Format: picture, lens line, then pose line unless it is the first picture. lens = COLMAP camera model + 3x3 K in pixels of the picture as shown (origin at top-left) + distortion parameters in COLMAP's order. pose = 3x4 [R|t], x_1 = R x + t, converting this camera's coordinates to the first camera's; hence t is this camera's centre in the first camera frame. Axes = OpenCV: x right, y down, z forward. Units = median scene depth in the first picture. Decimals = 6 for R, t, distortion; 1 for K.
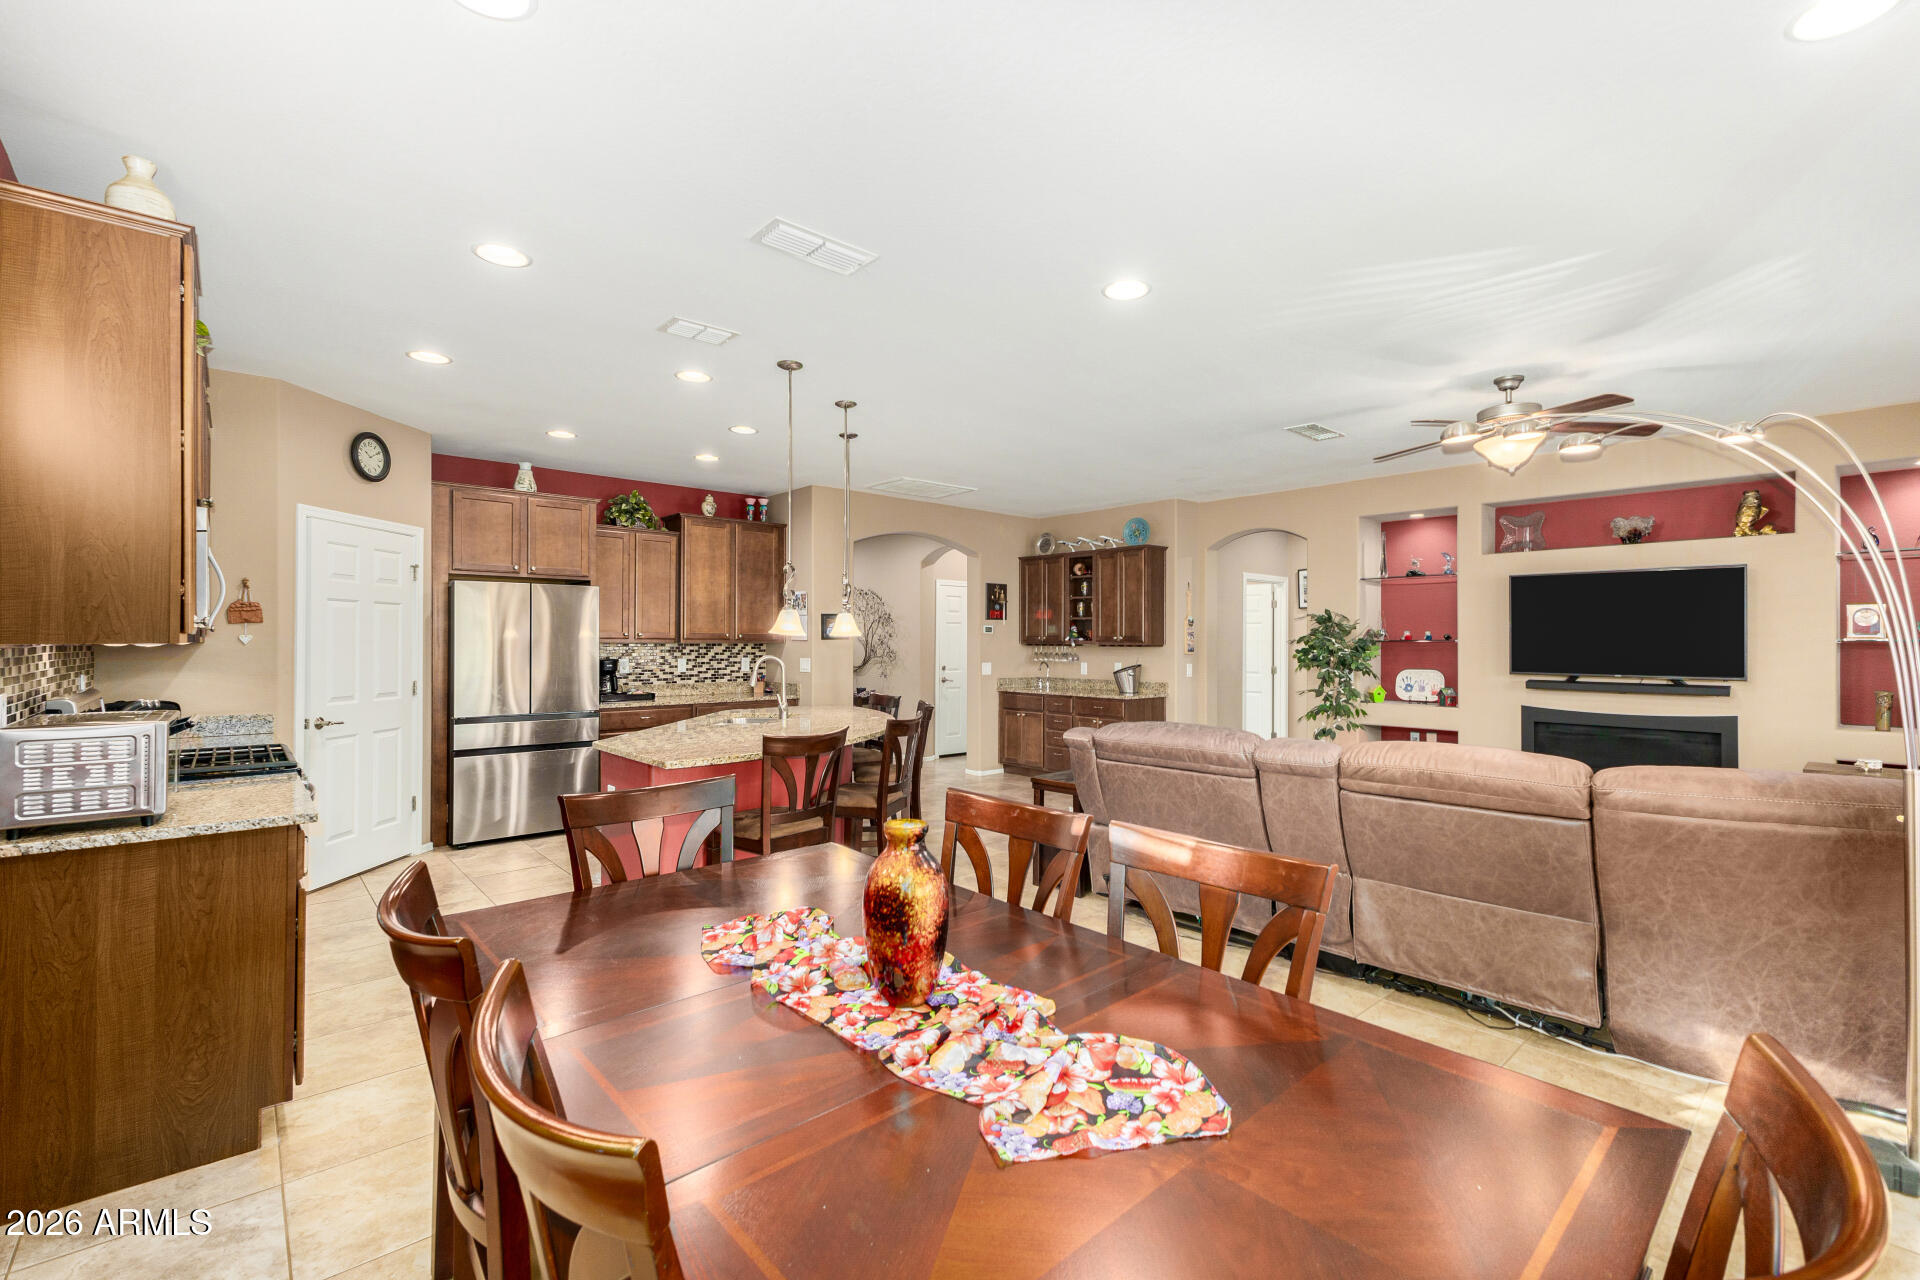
lens RADIAL K [[820.9, 0, 951.0], [0, 820.9, 638.2], [0, 0, 1]] dist [0.007277, -0.002810]
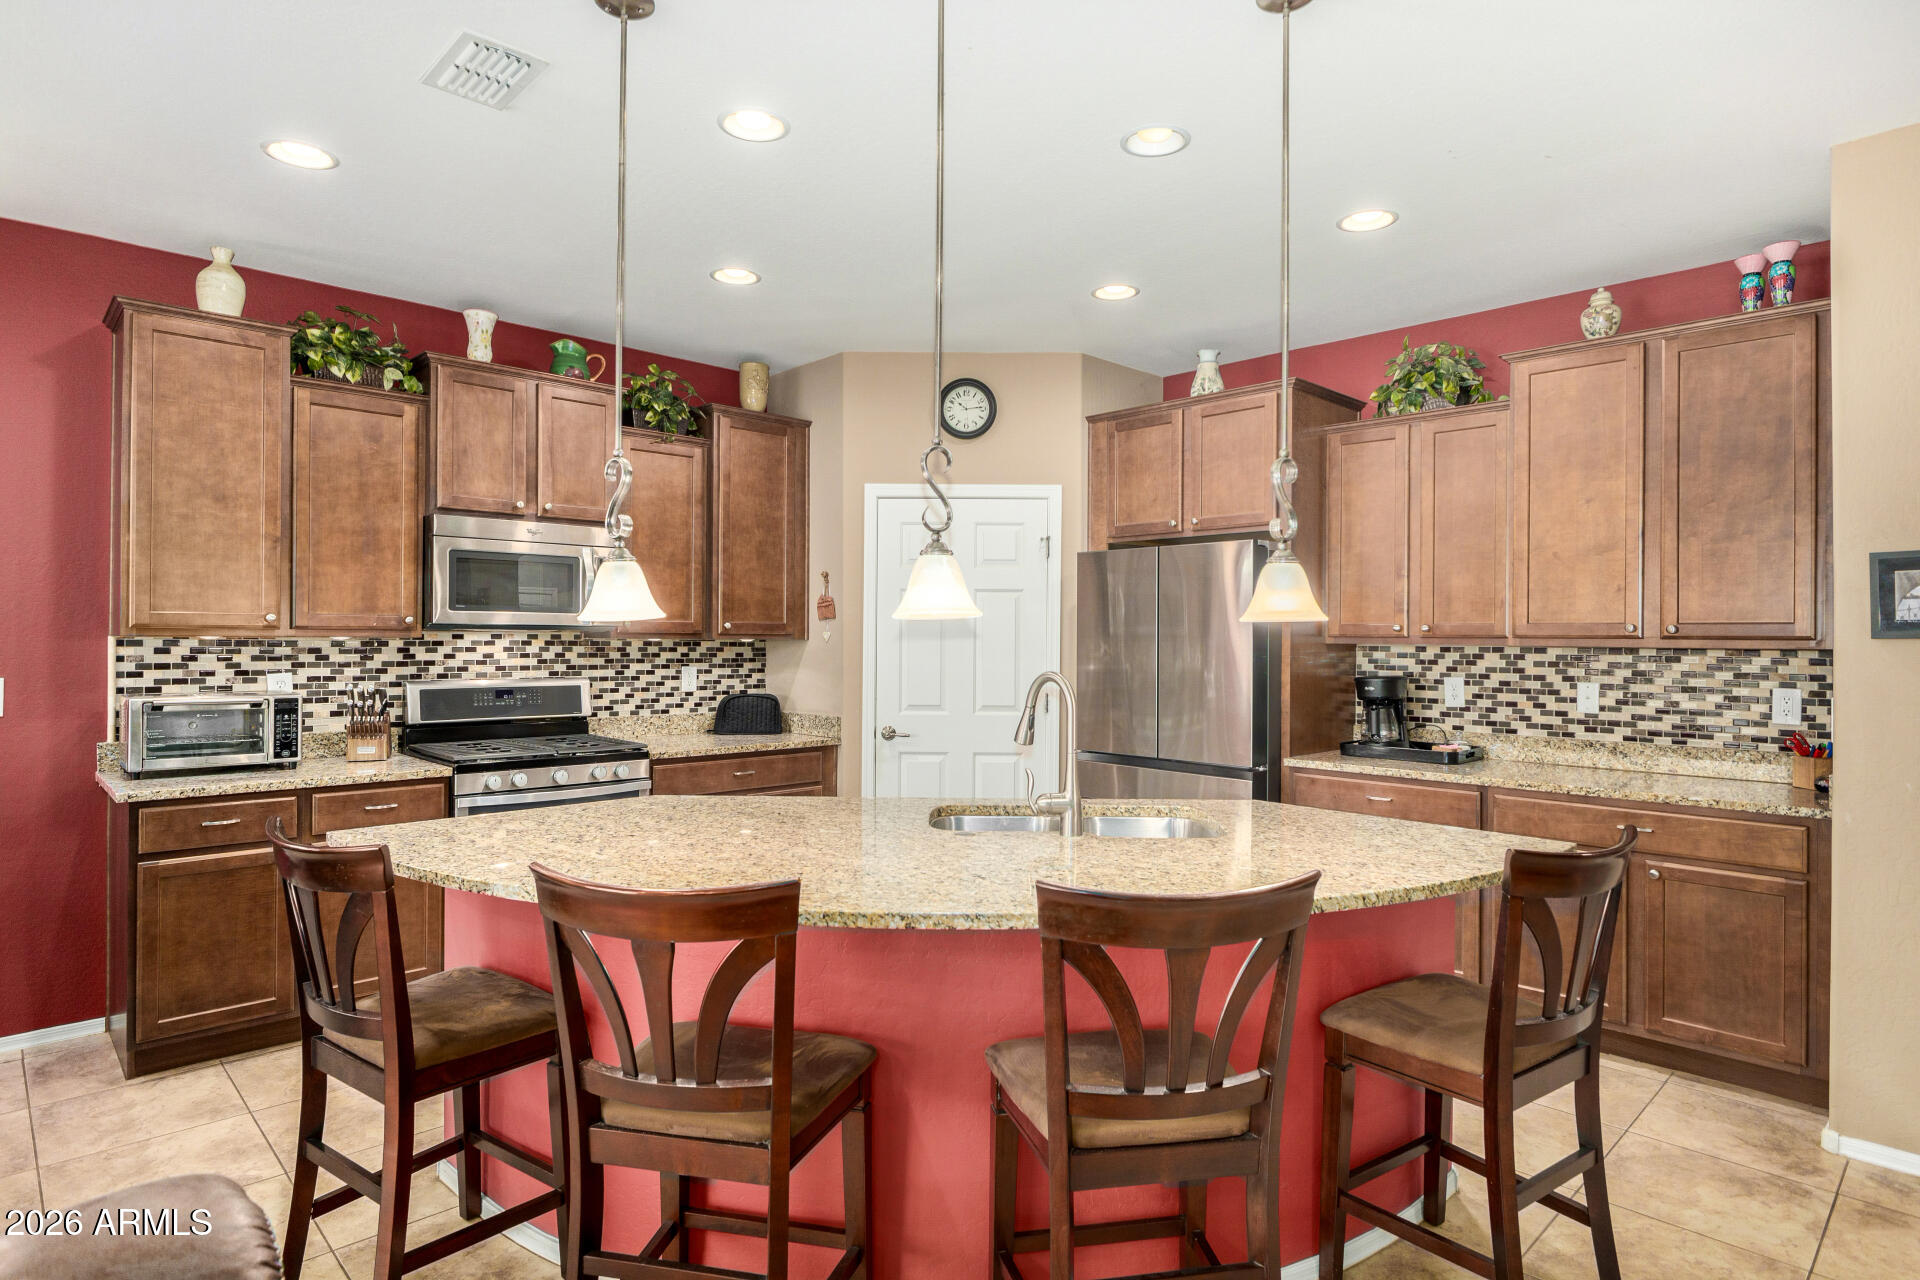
lens RADIAL K [[1018.1, 0, 959.1], [0, 1018.1, 637.7], [0, 0, 1]] dist [-0.016959, 0.003388]
pose [[0.061612, 0.001856, -0.998098, 0.209847], [-0.001530, 0.999997, 0.001766, 0.000503], [0.998099, 0.001418, 0.061615, 0.695043]]
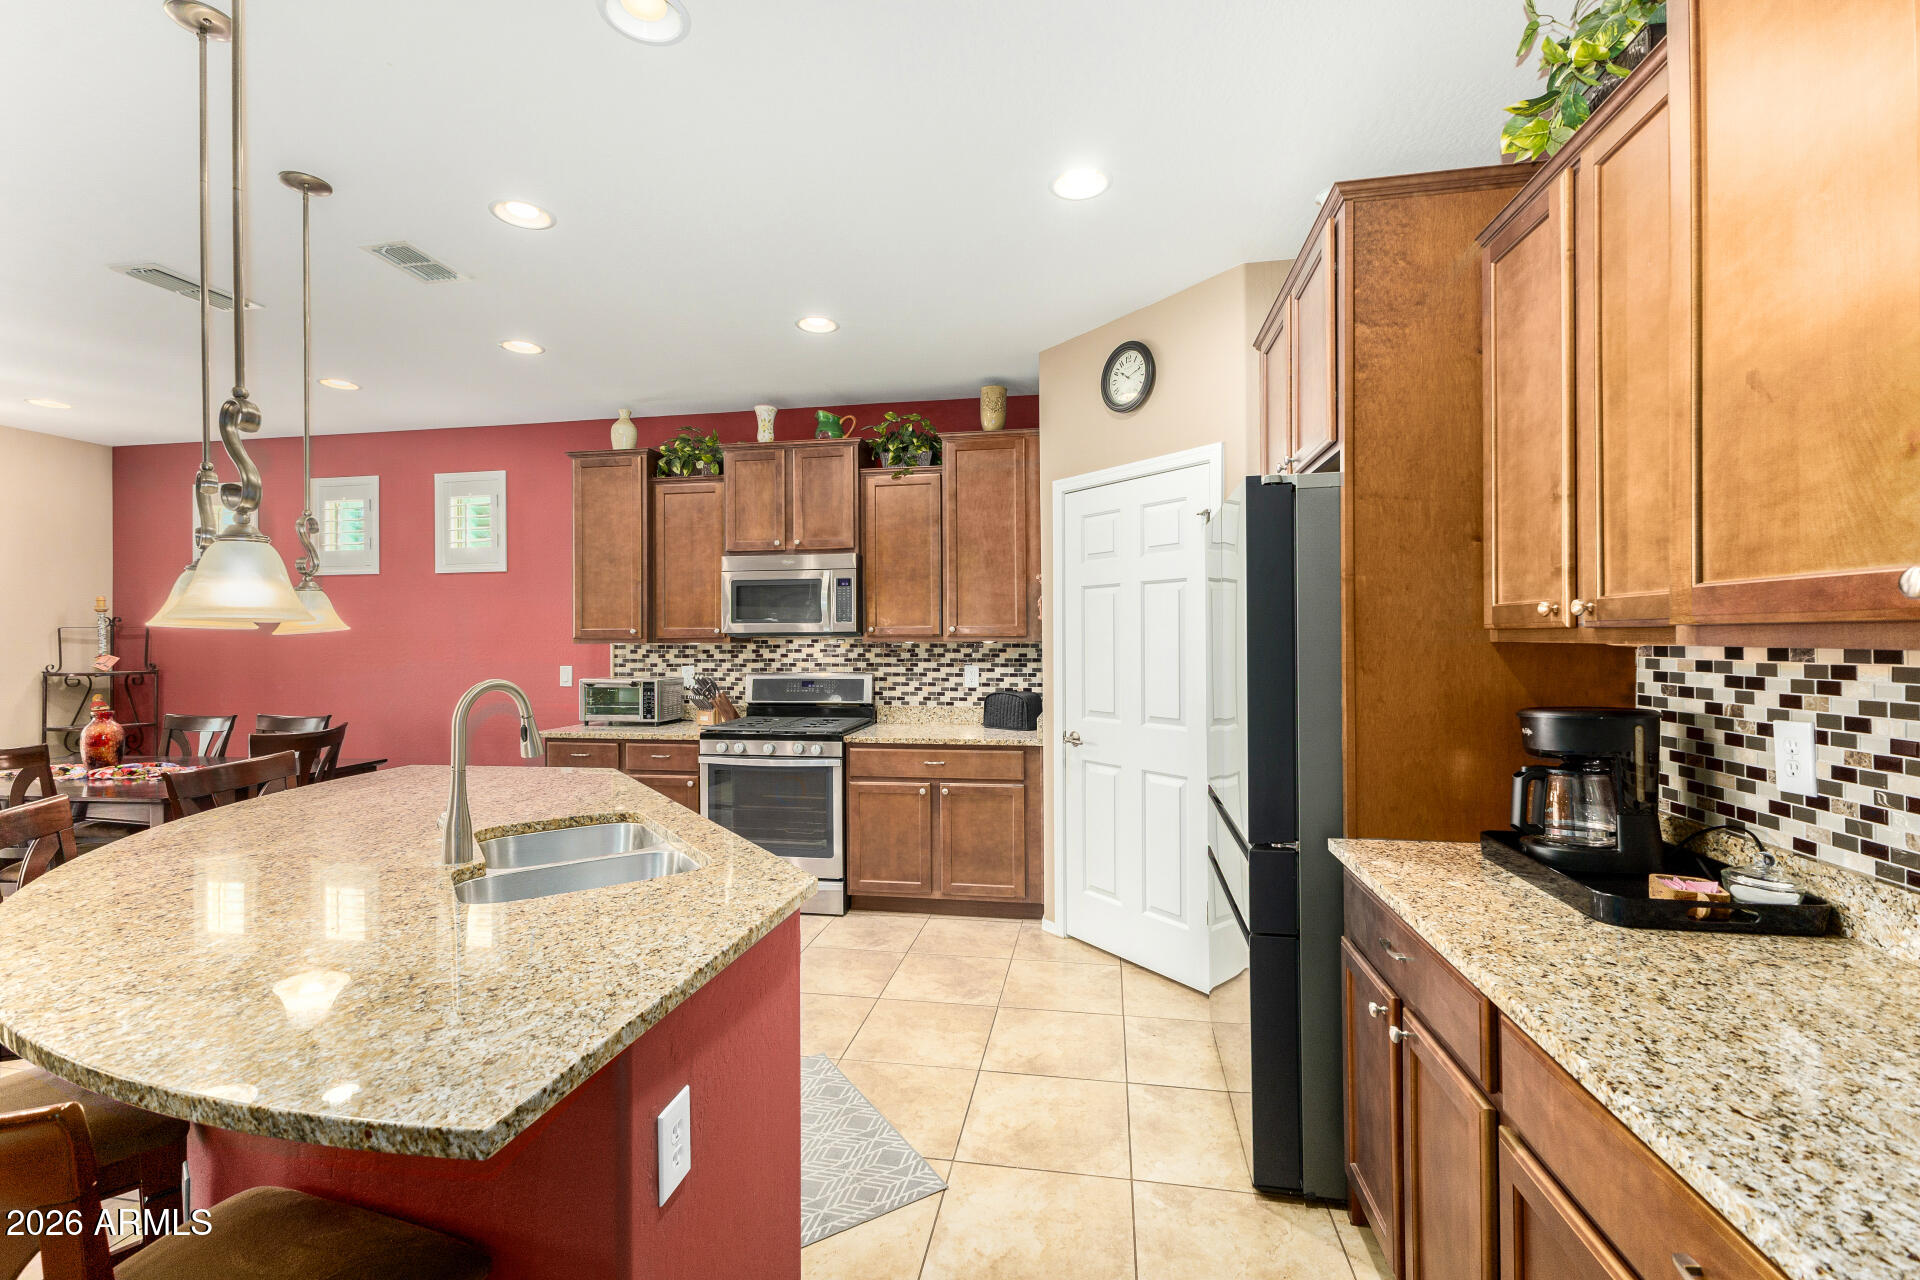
lens RADIAL K [[820.9, 0, 968.7], [0, 820.9, 634.2], [0, 0, 1]] dist [0.007277, -0.002810]
pose [[-0.767647, 0.003163, -0.640866, -0.111584], [0.011049, 0.999905, -0.008299, 0.002828], [0.640778, -0.013452, -0.767608, 1.079378]]
